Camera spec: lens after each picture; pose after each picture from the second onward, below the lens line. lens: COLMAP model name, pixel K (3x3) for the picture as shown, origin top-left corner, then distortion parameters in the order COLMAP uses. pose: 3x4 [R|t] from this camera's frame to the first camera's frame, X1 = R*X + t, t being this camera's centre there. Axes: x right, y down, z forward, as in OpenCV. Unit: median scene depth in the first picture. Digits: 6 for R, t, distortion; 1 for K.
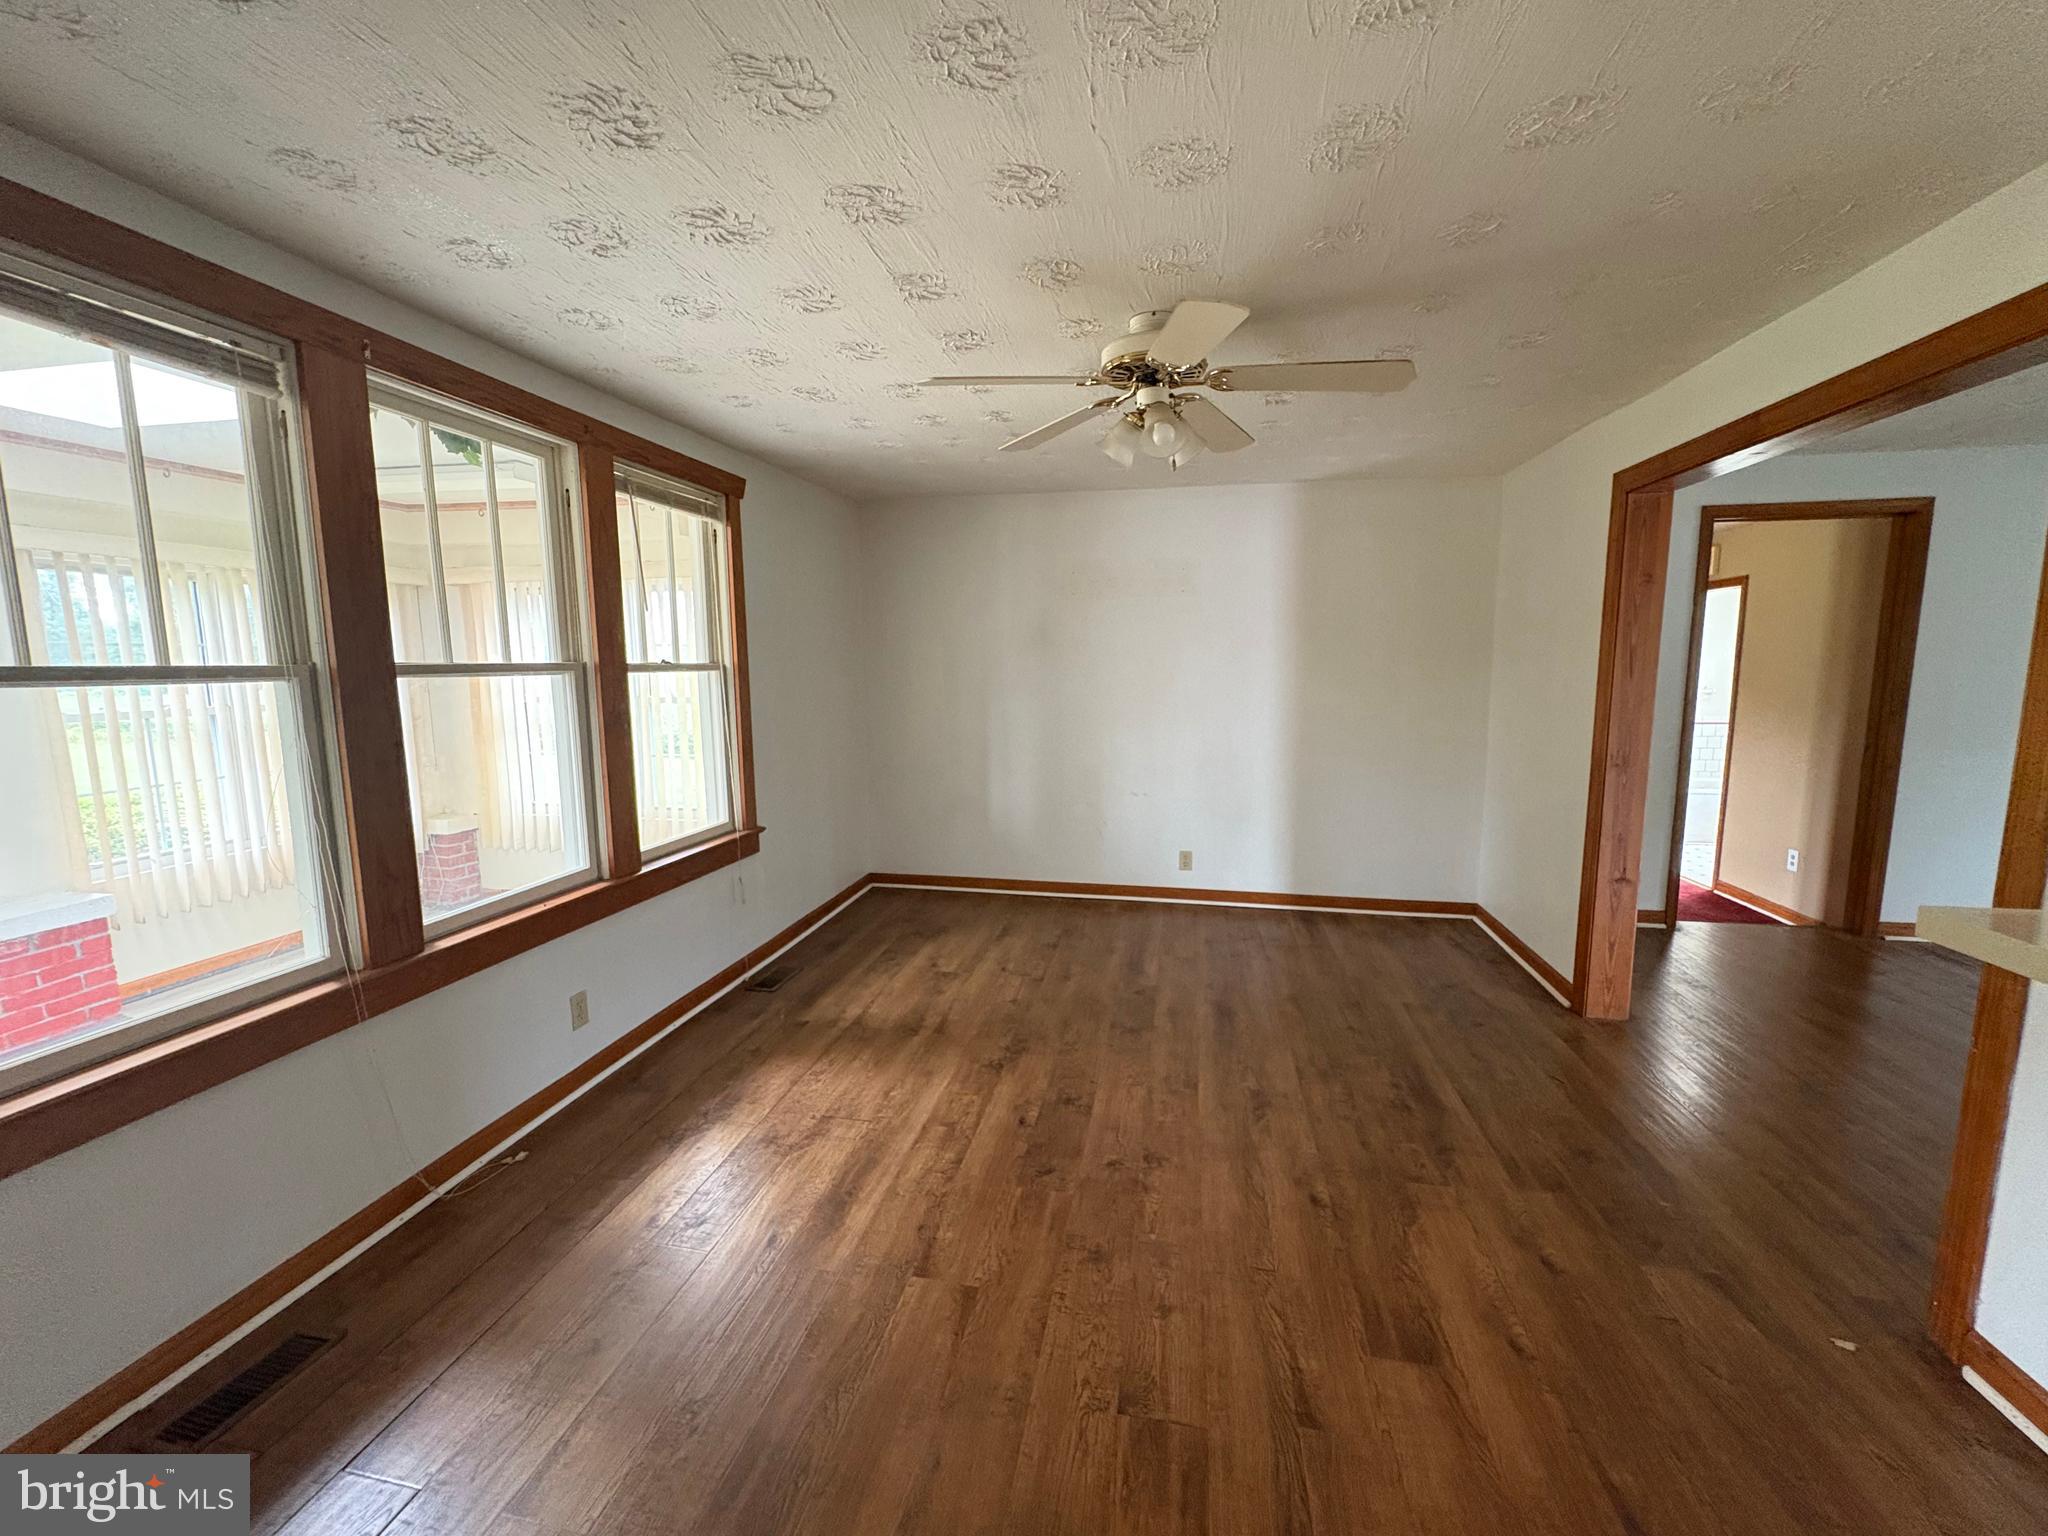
lens RADIAL K [[827.0, 0, 1024.0], [0, 827.0, 768.0], [0, 0, 1]] dist [0.000213, -0.000126]
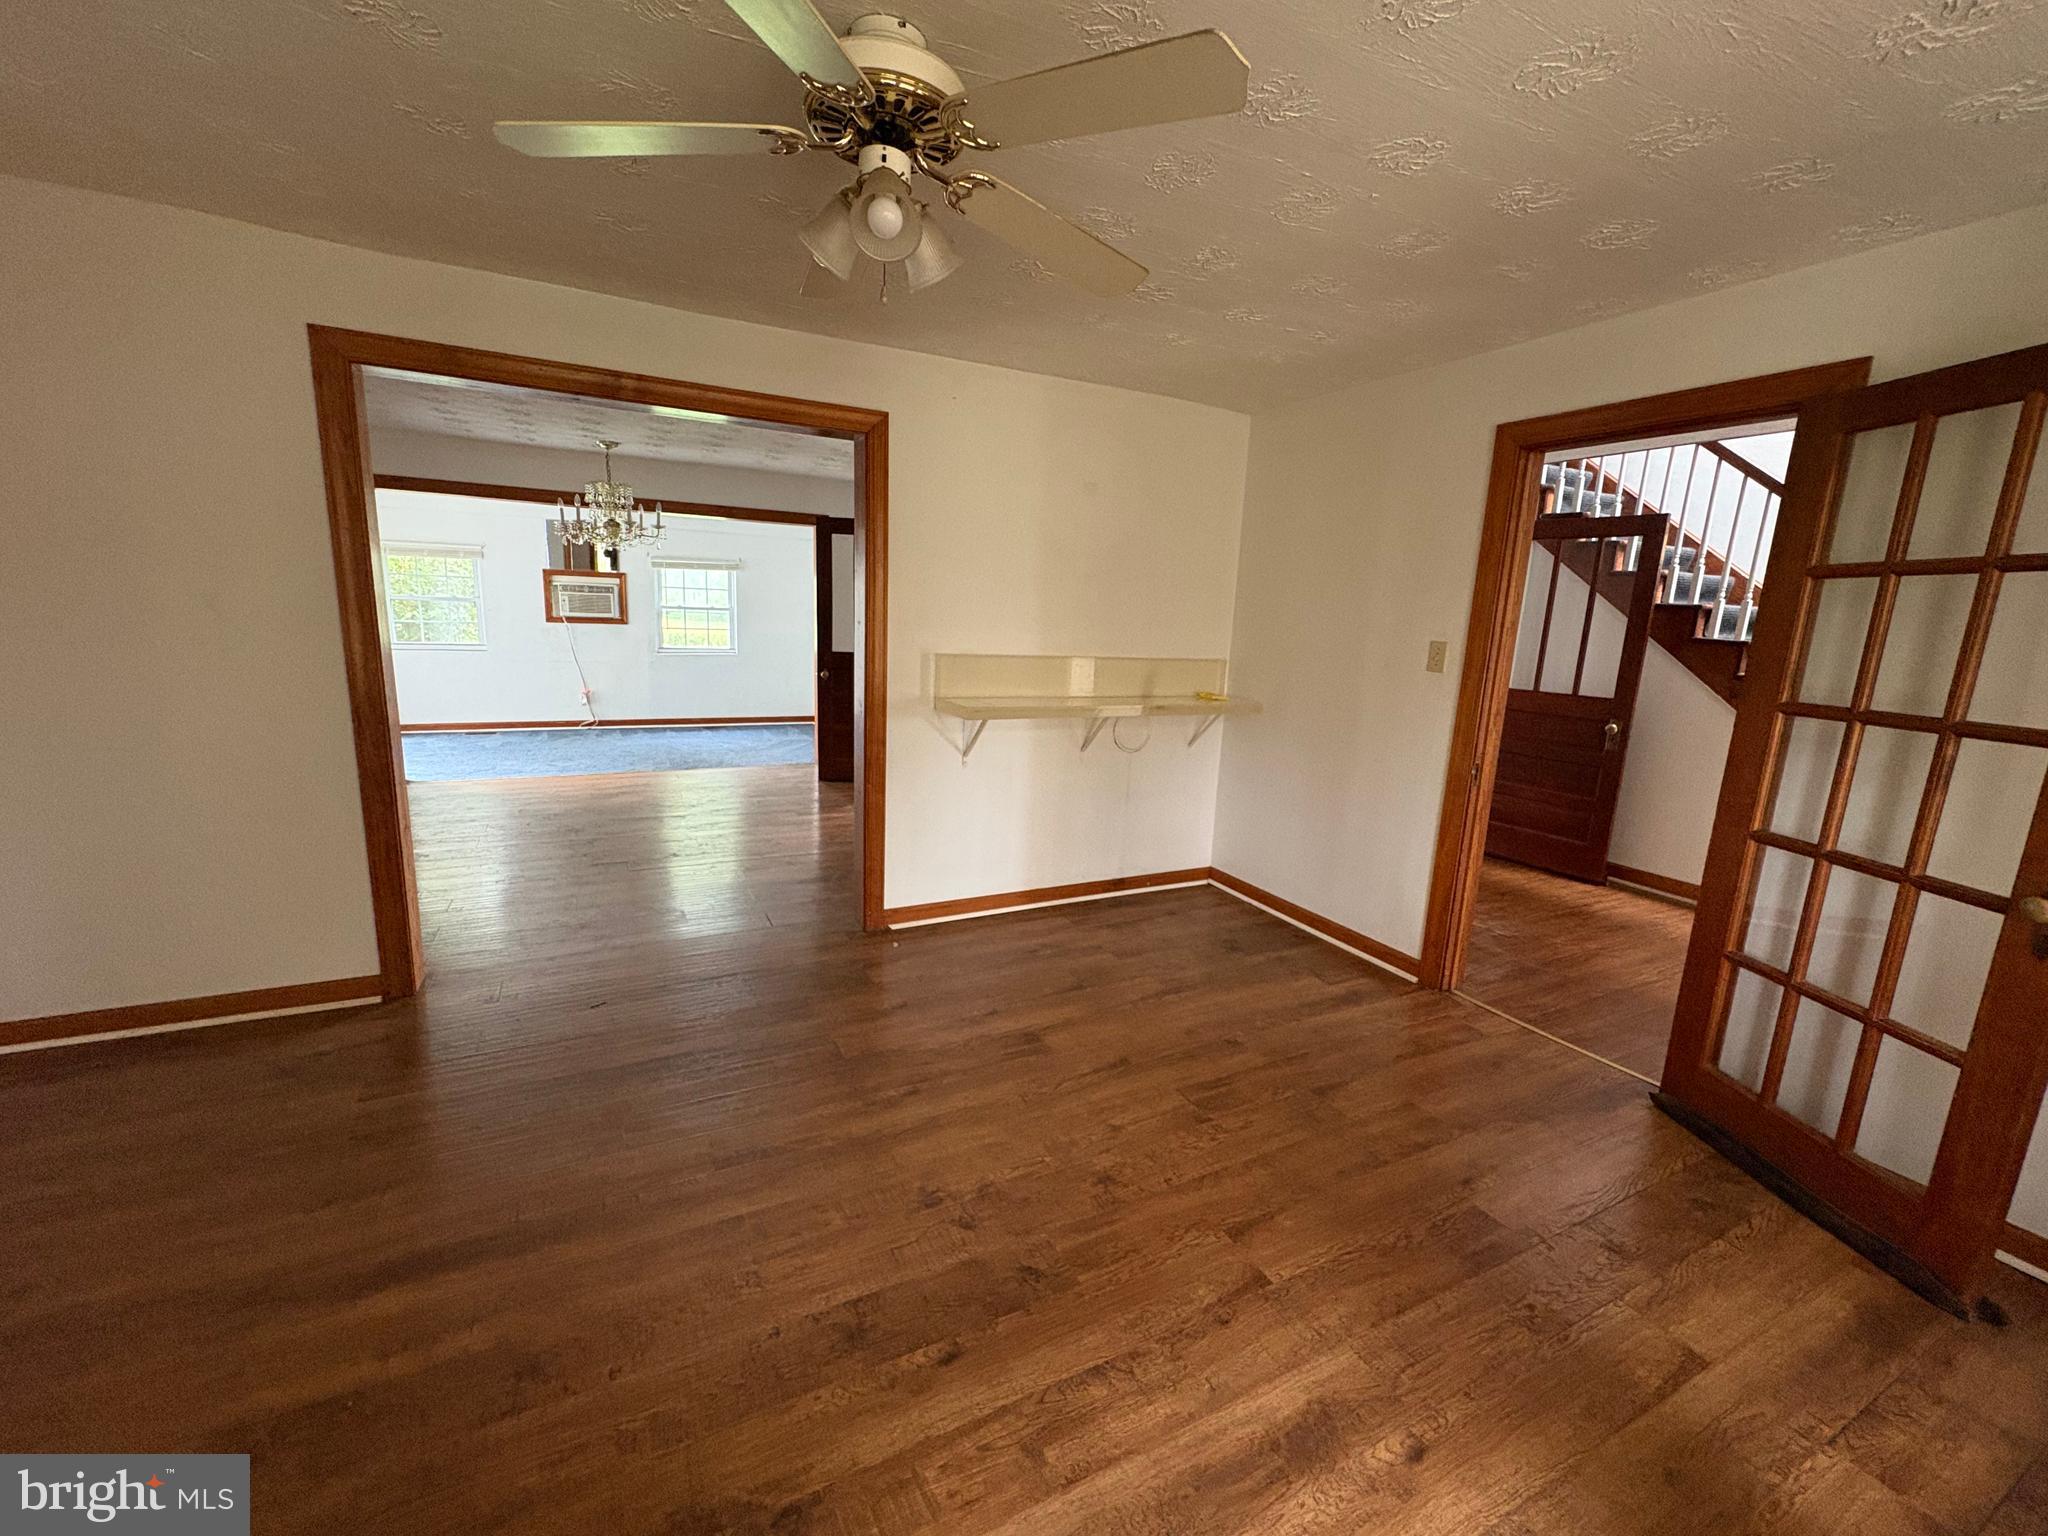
lens RADIAL K [[813.6, 0, 1021.7], [0, 813.6, 763.1], [0, 0, 1]] dist [0.000205, -0.000197]
pose [[-0.621033, -0.165551, 0.766101, -0.447922], [0.062594, 0.963841, 0.259023, -0.150592], [-0.781281, 0.208815, -0.588215, 1.309521]]
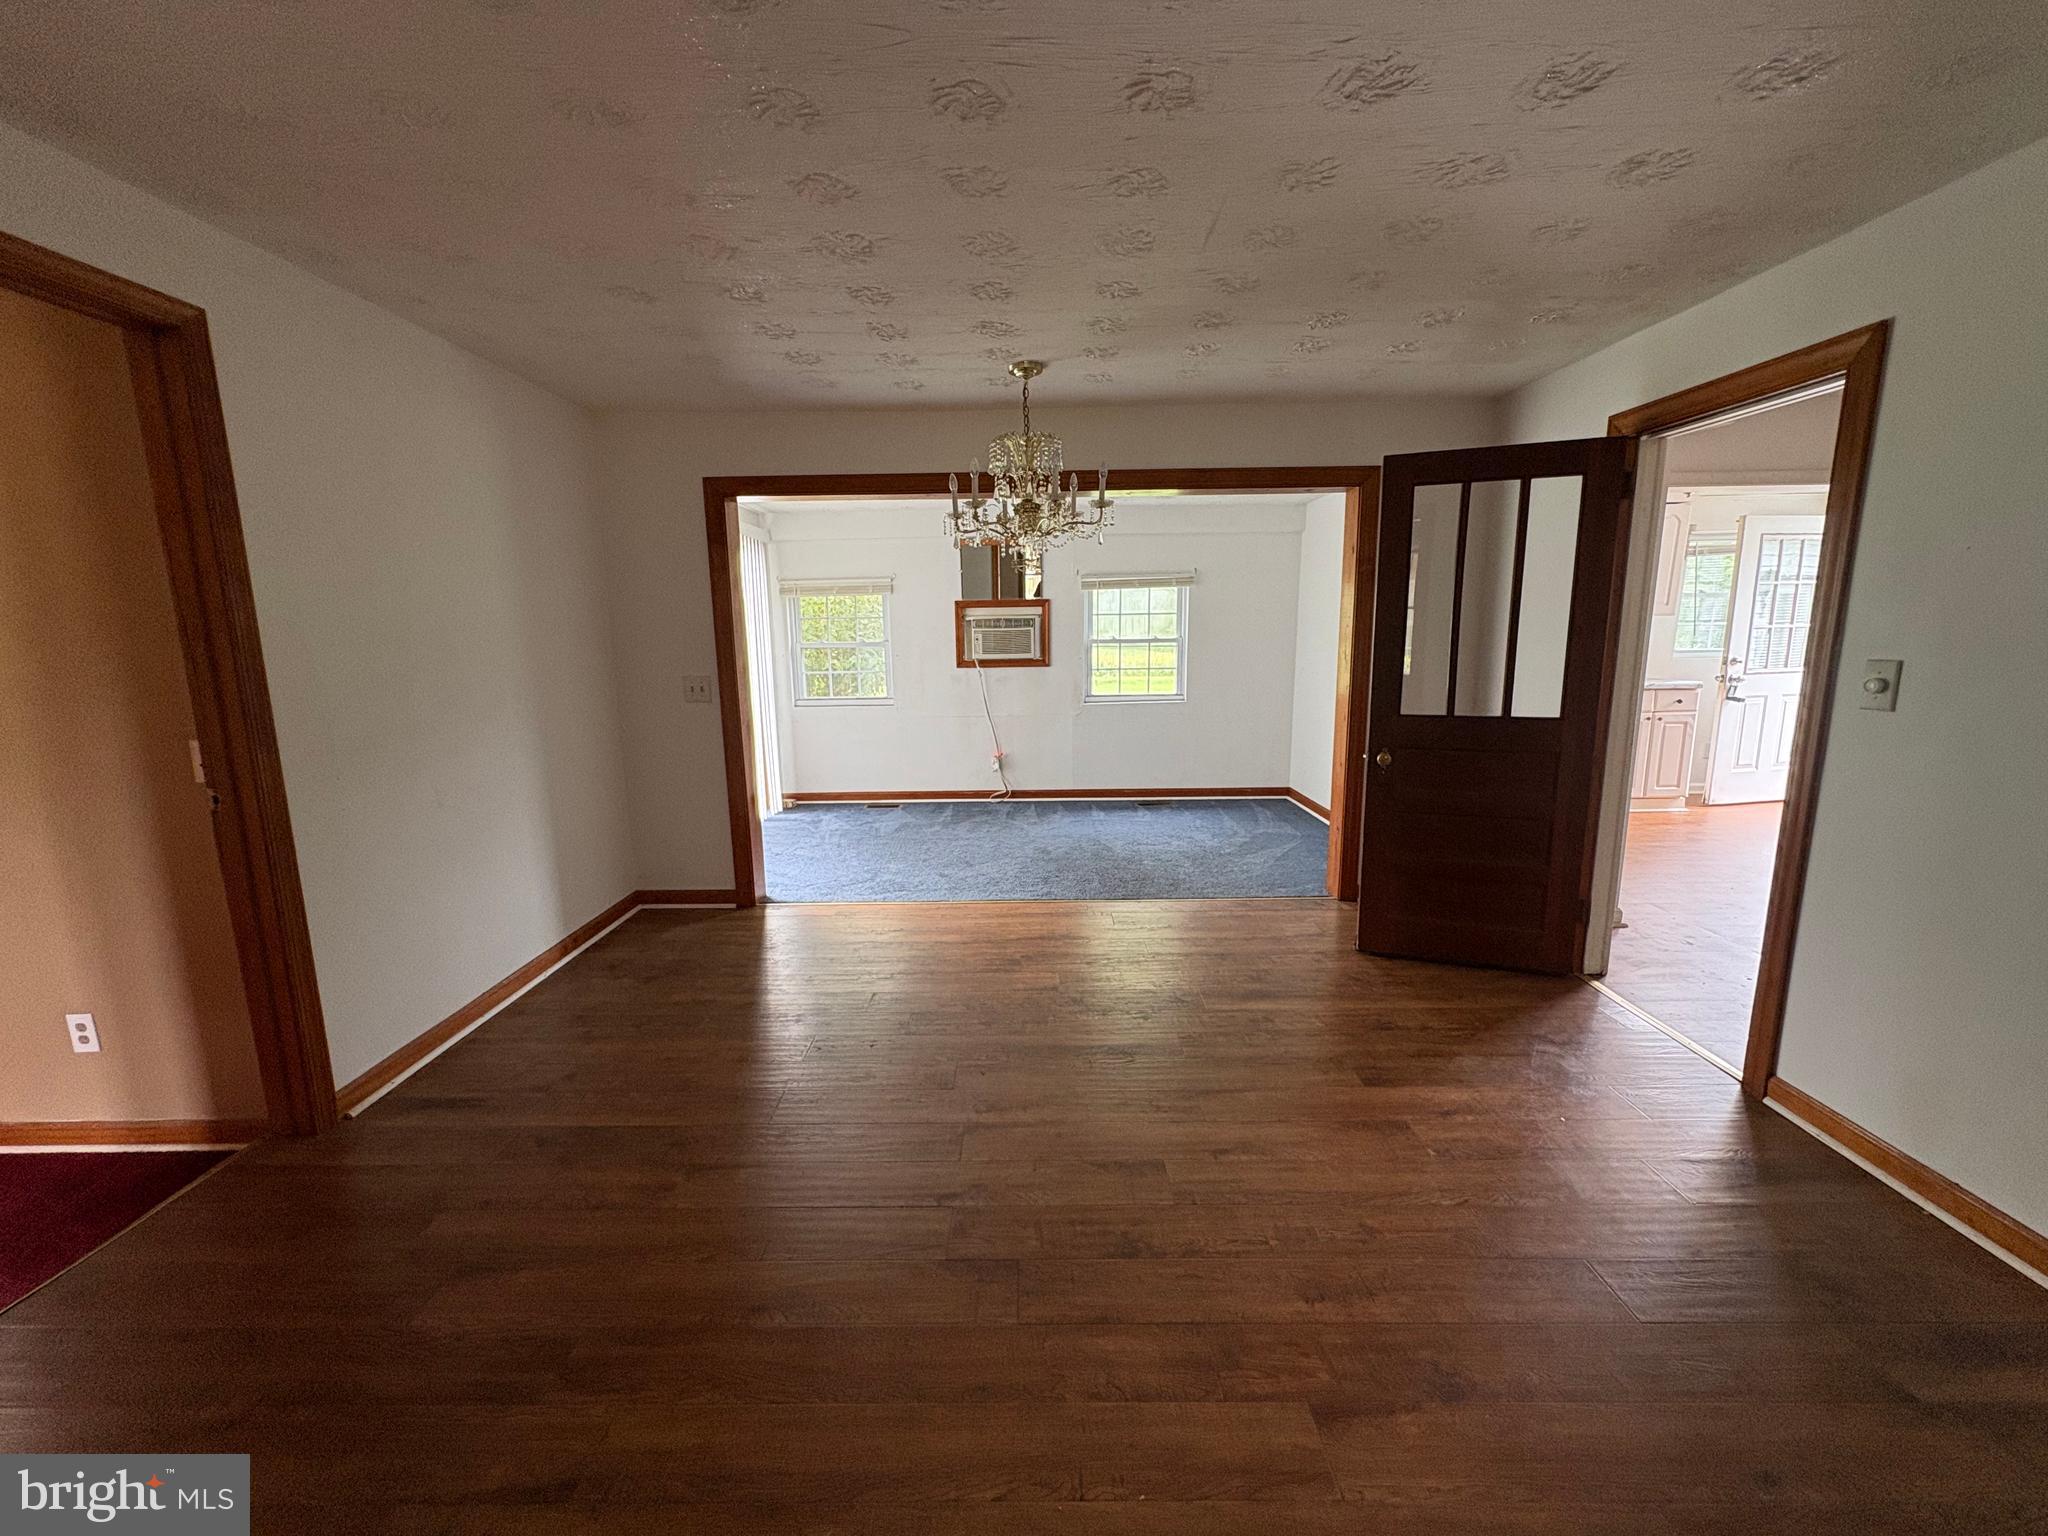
lens RADIAL K [[813.6, 0, 1021.7], [0, 813.6, 763.1], [0, 0, 1]] dist [0.000205, -0.000197]
pose [[-0.188170, -0.156491, 0.969589, 0.758966], [0.141509, 0.972603, 0.184441, -0.122063], [-0.971888, 0.171912, -0.160870, 1.024948]]
